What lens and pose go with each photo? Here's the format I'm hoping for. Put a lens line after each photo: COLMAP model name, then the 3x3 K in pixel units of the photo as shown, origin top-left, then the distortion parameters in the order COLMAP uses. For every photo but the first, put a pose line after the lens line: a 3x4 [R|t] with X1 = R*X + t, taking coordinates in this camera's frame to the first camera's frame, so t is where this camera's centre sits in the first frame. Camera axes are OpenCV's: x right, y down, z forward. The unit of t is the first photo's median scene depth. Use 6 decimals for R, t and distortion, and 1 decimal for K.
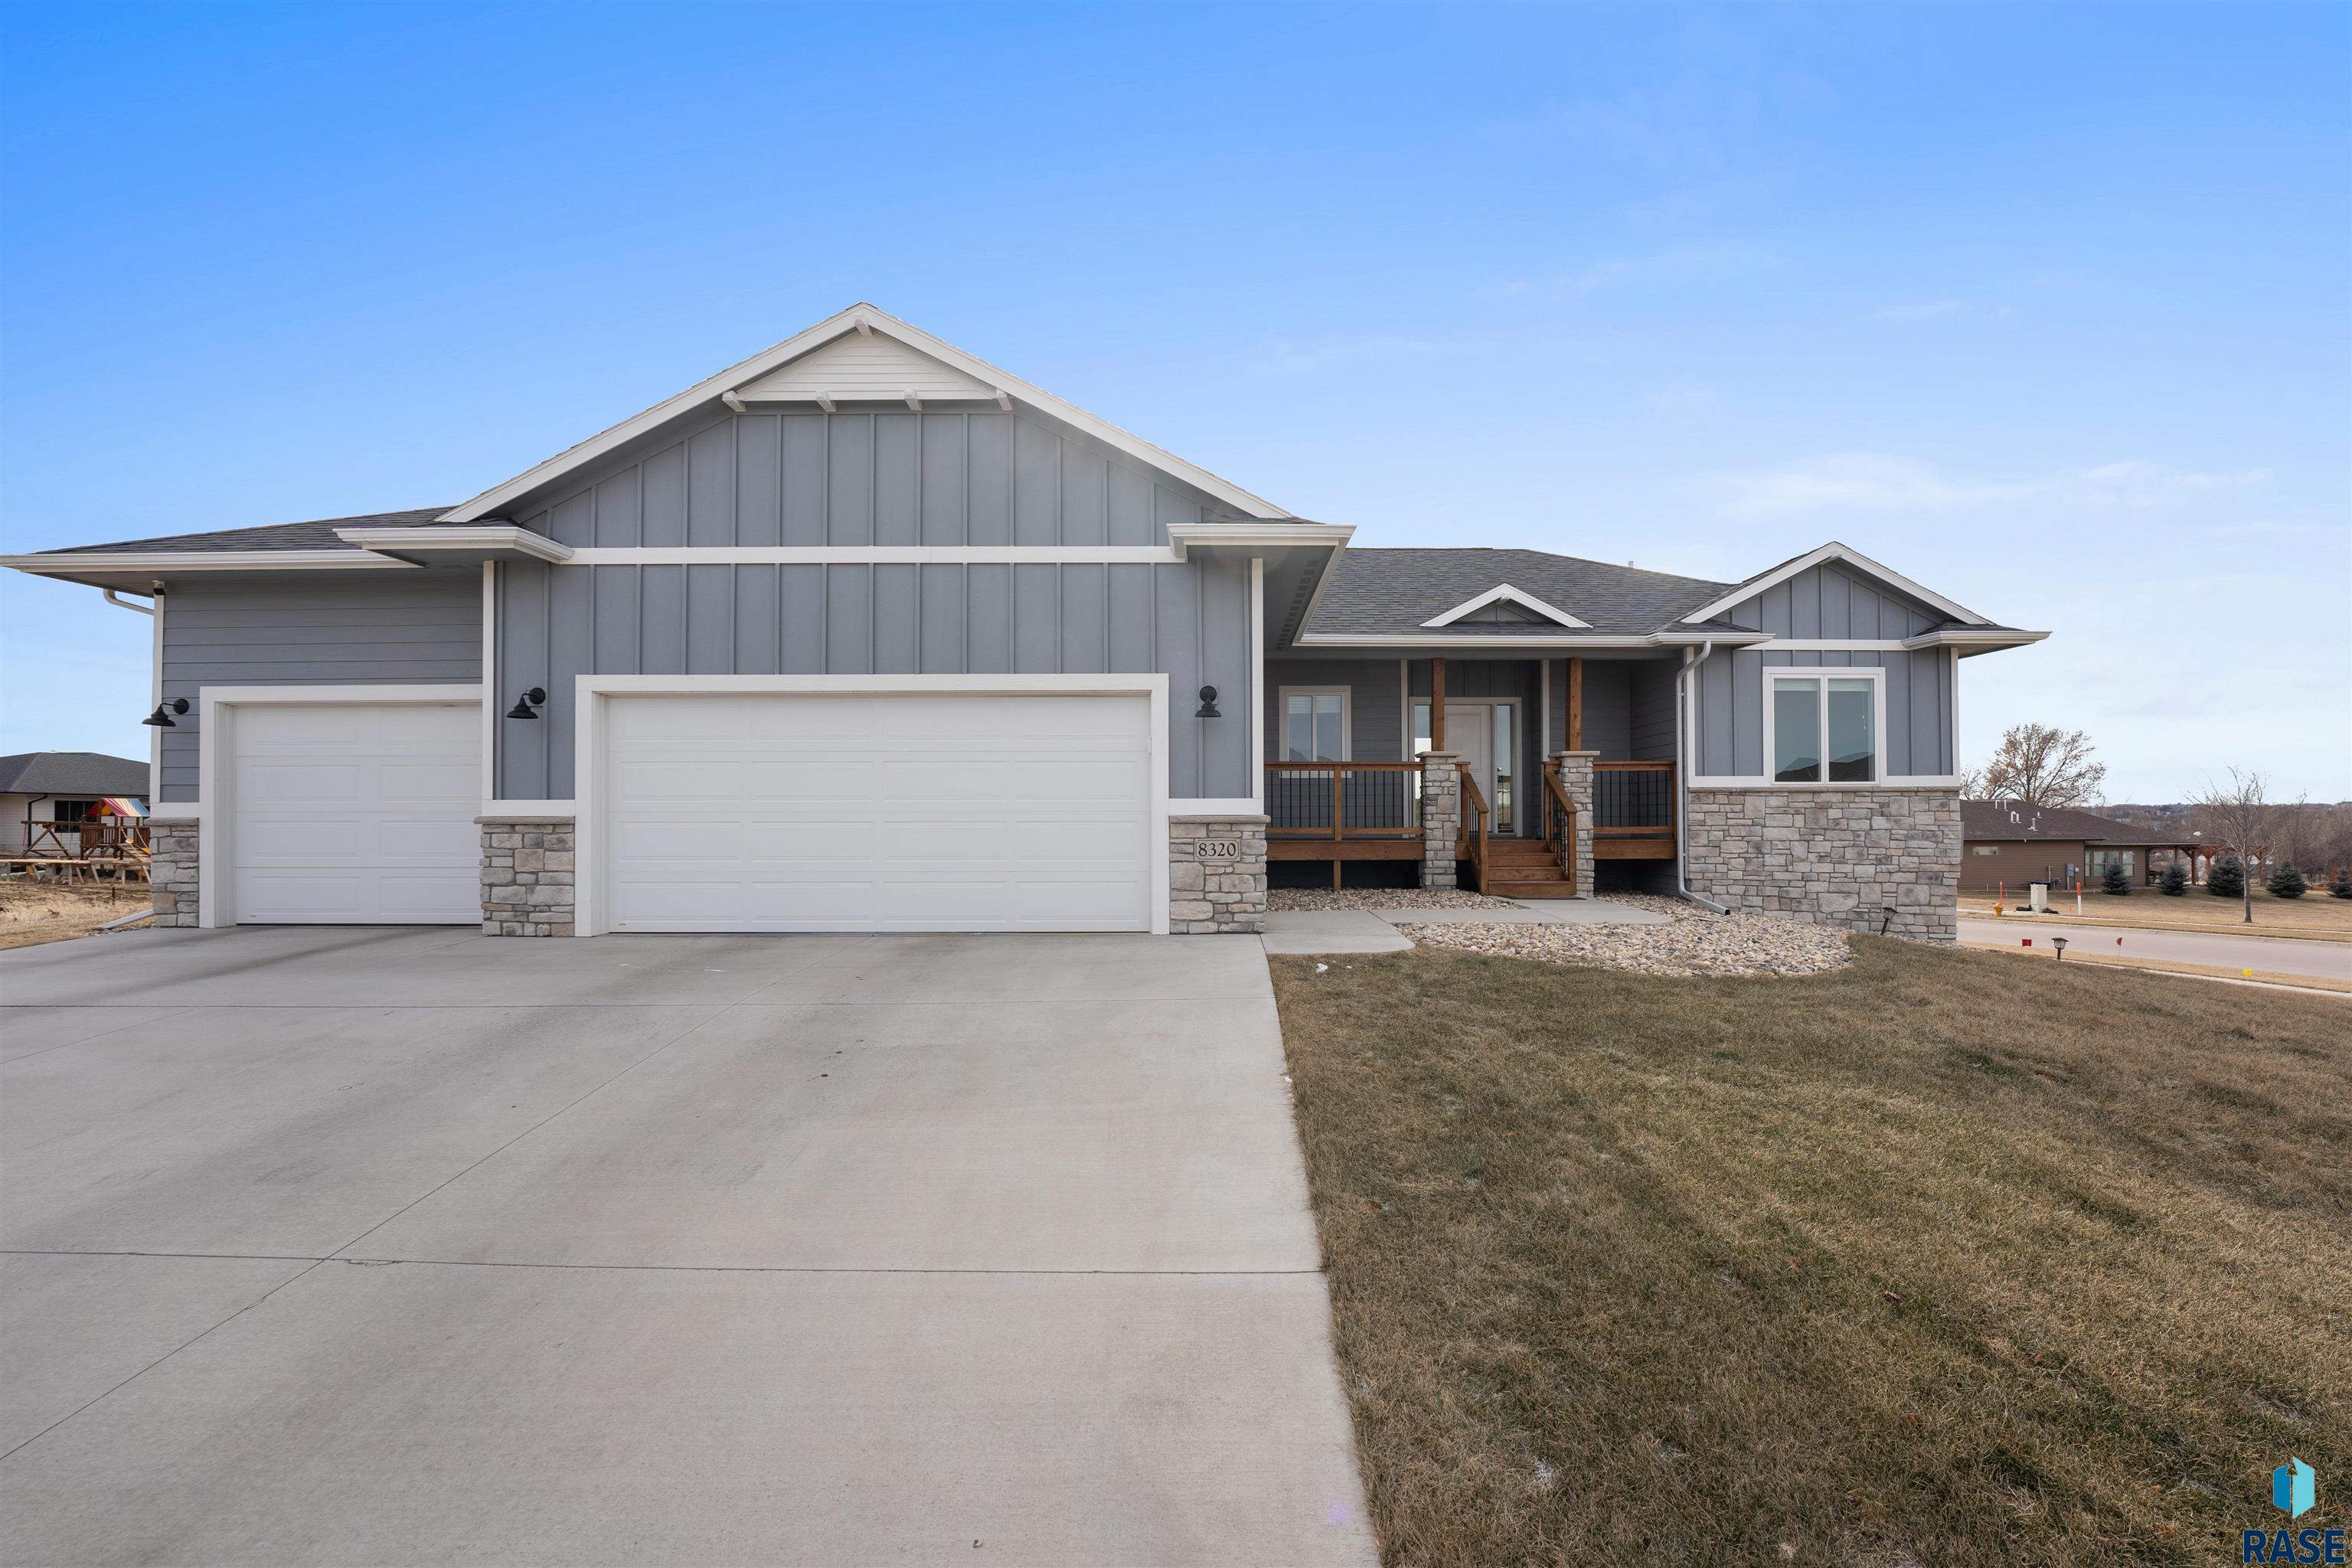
lens RADIAL K [[971.8, 0, 1236.2], [0, 971.8, 809.6], [0, 0, 1]] dist [-0.031678, 0.004763]
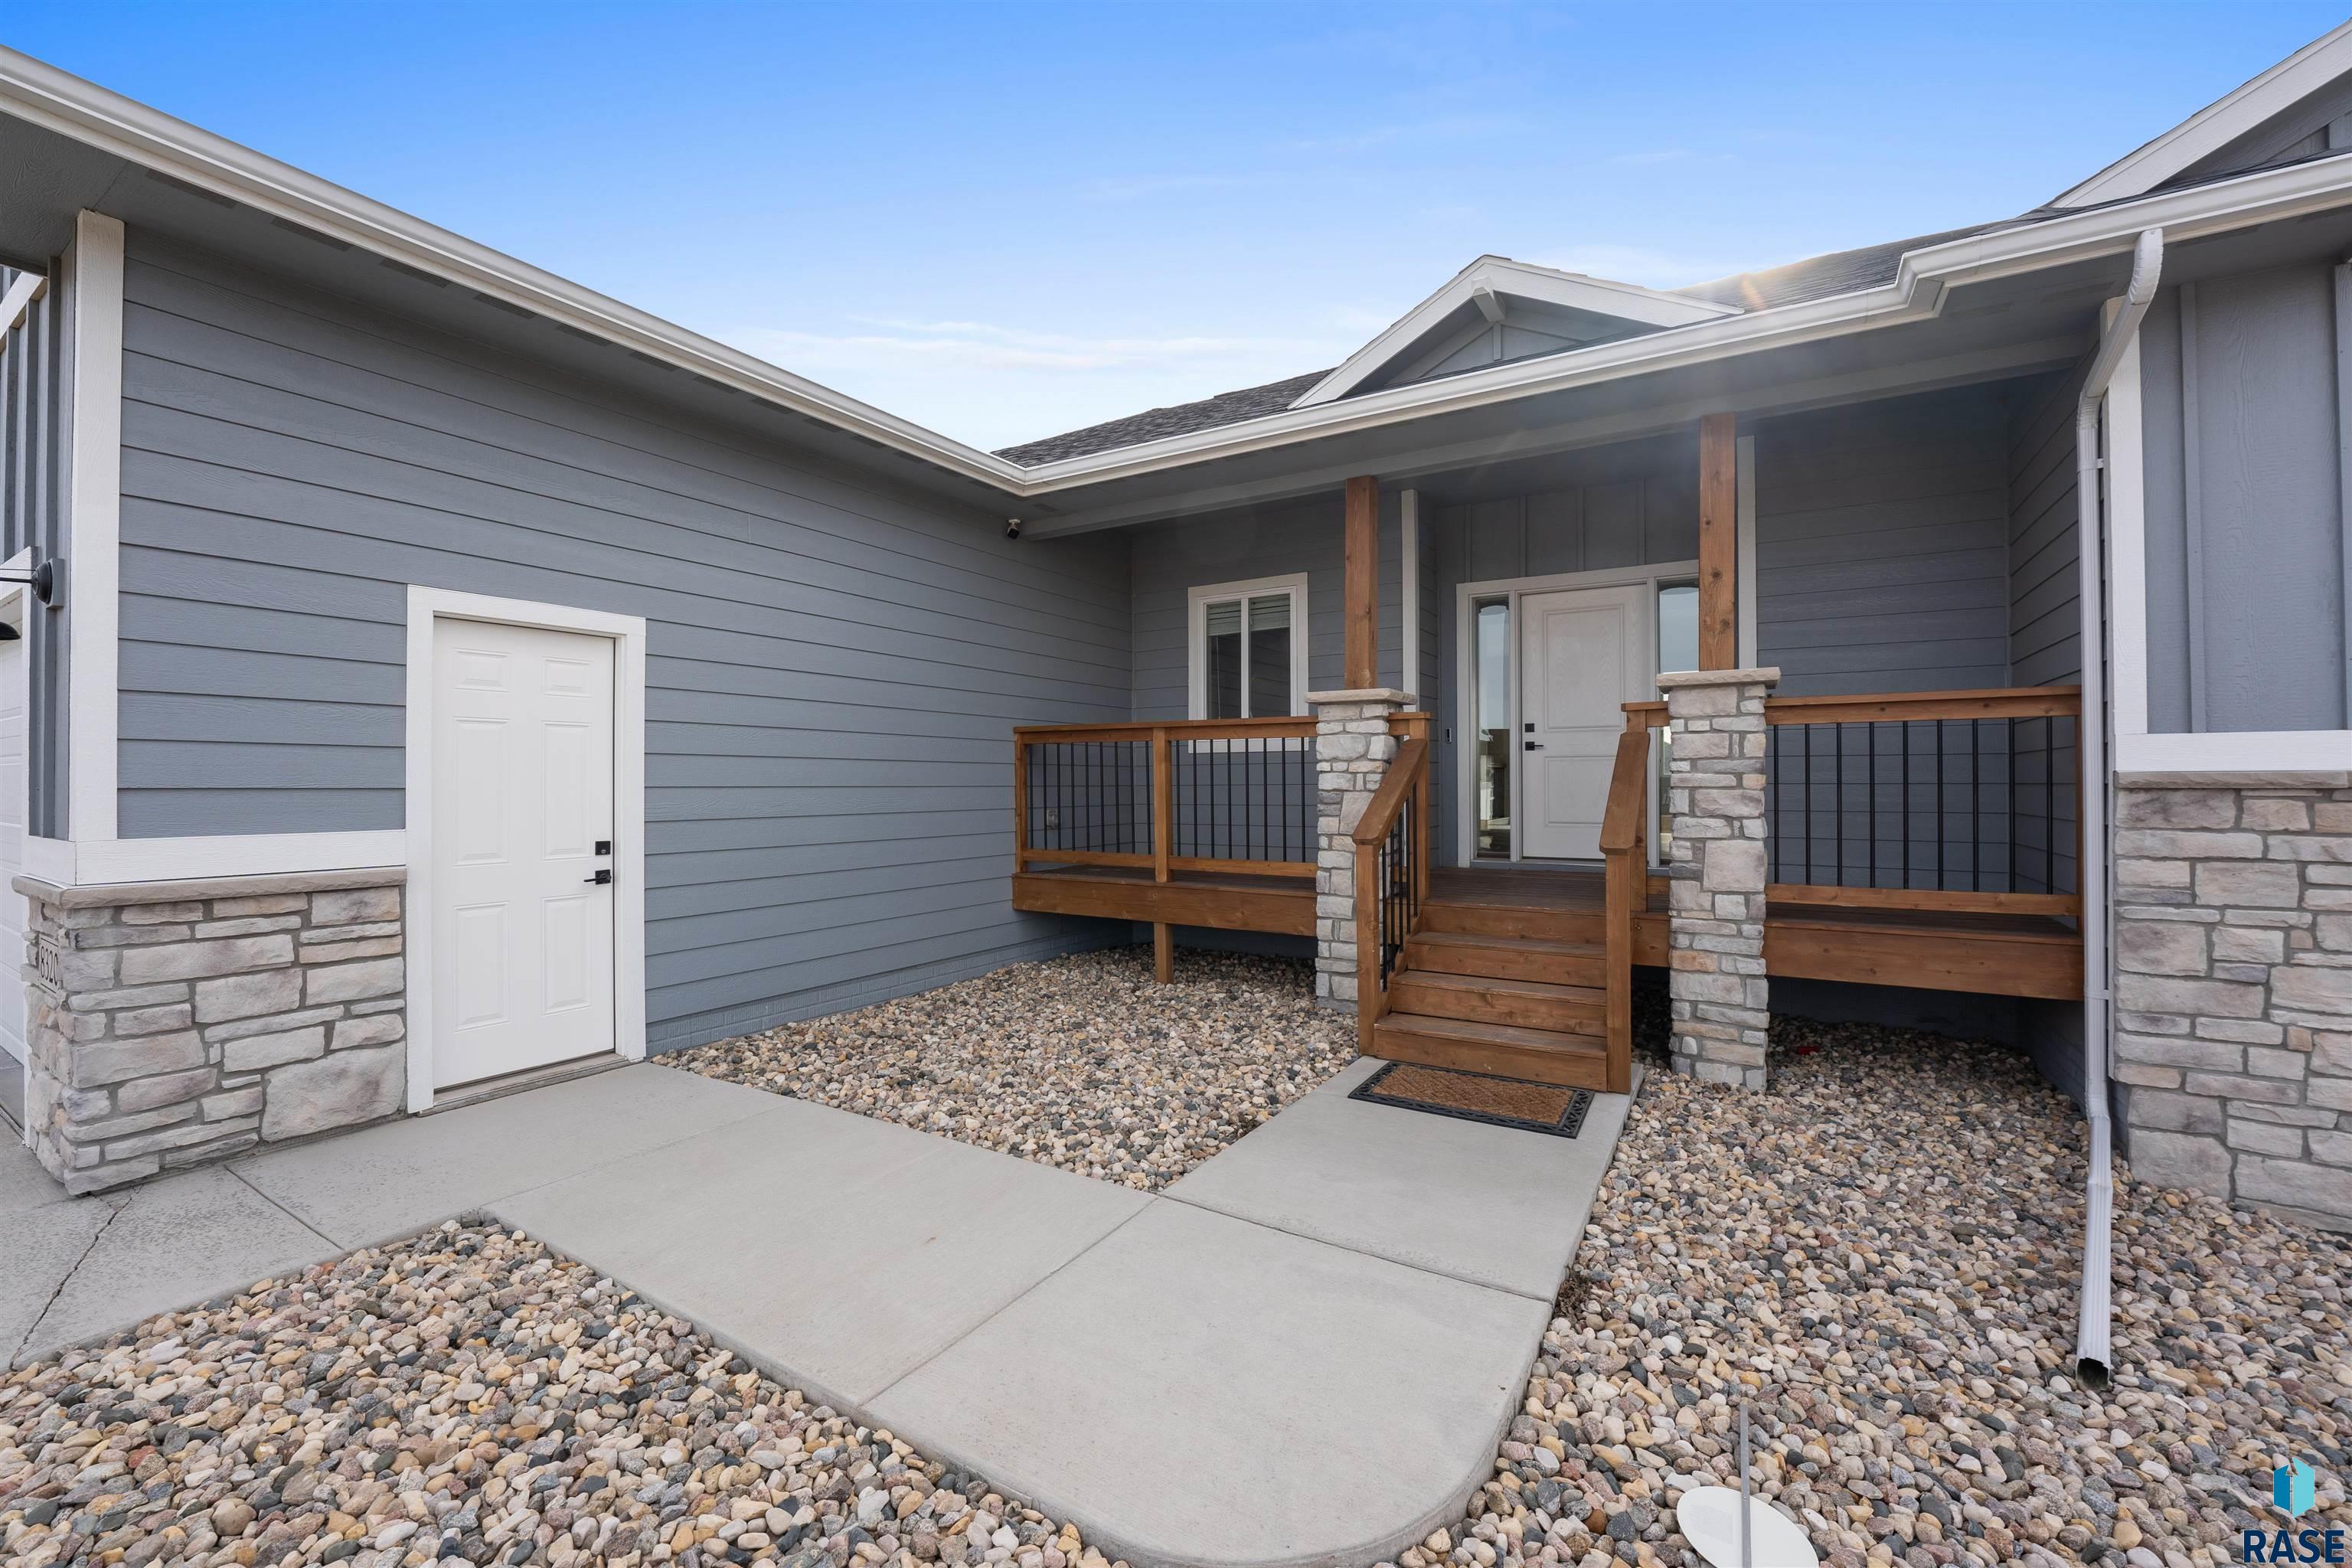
lens RADIAL K [[971.8, 0, 1162.4], [0, 971.8, 774.4], [0, 0, 1]] dist [-0.031678, 0.004763]
pose [[0.843003, -0.002557, -0.537903, 0.378473], [0.003594, 0.999993, 0.000879, -0.023953], [0.537897, -0.002674, 0.843006, 0.600976]]
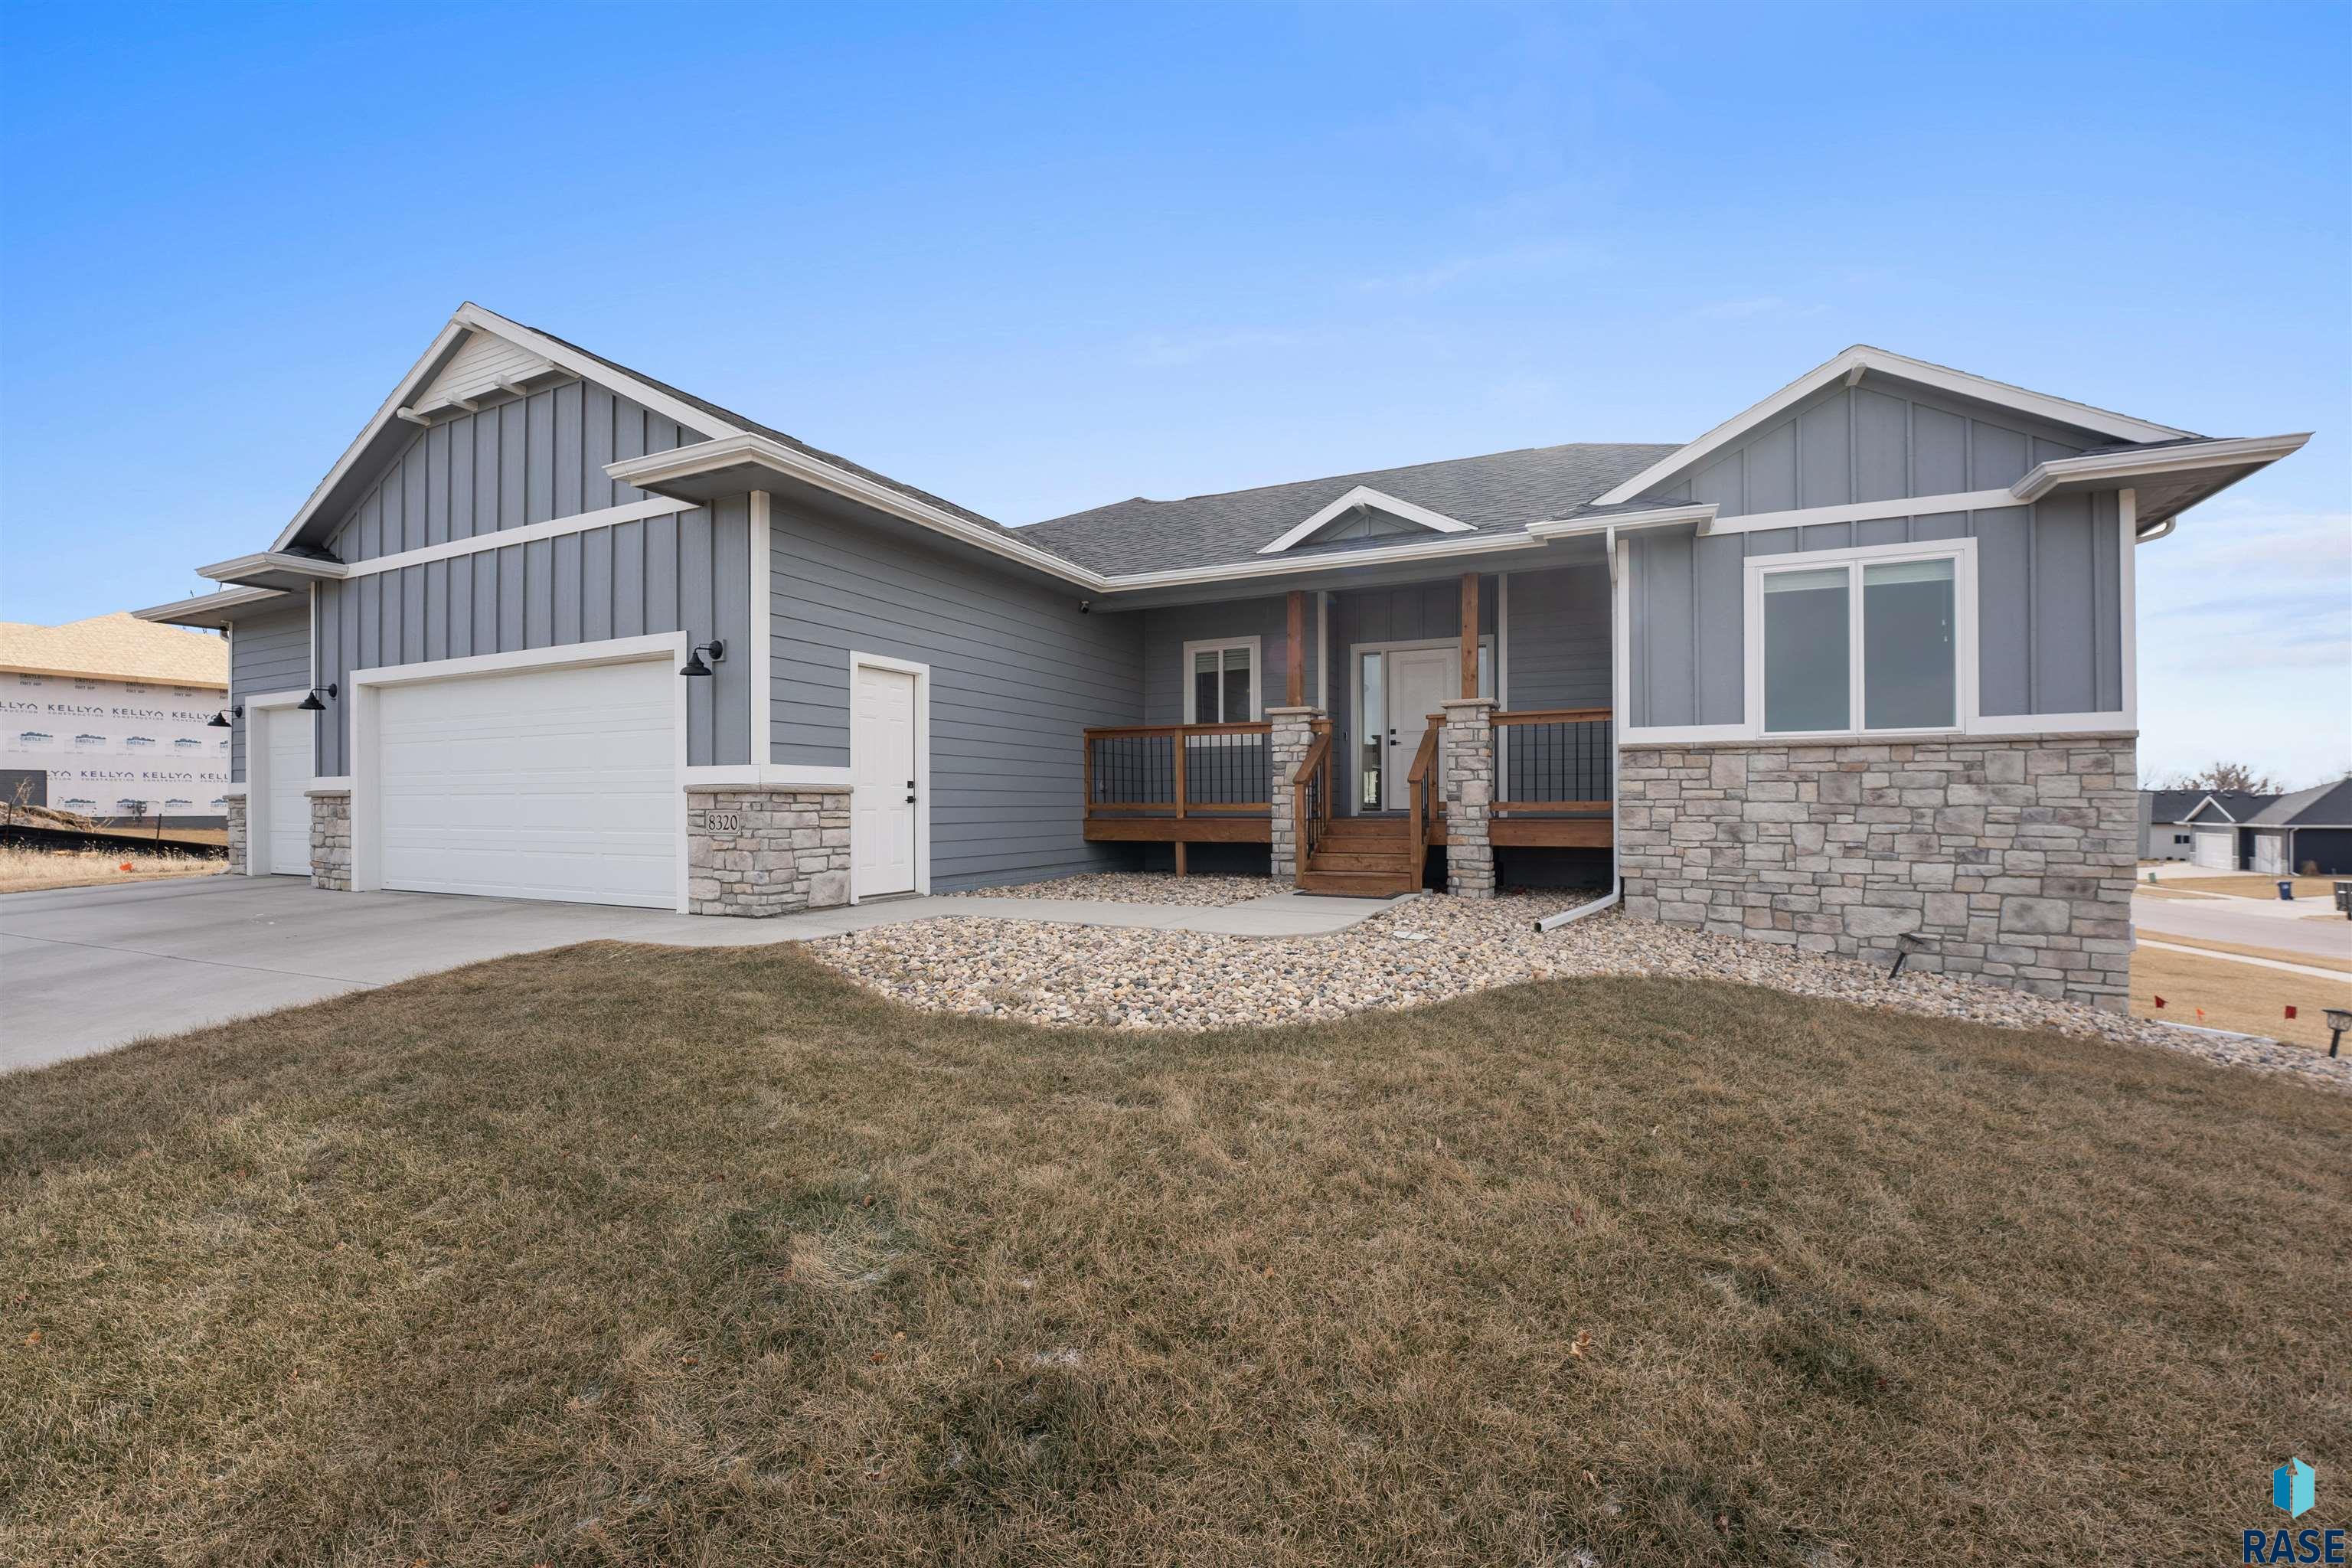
lens RADIAL K [[971.8, 0, 1204.9], [0, 971.8, 804.3], [0, 0, 1]] dist [-0.031678, 0.004763]
pose [[0.905455, -0.000606, -0.424442, 0.494158], [0.004792, 0.999950, 0.008795, 0.012331], [0.424416, -0.009998, 0.905412, 0.251185]]
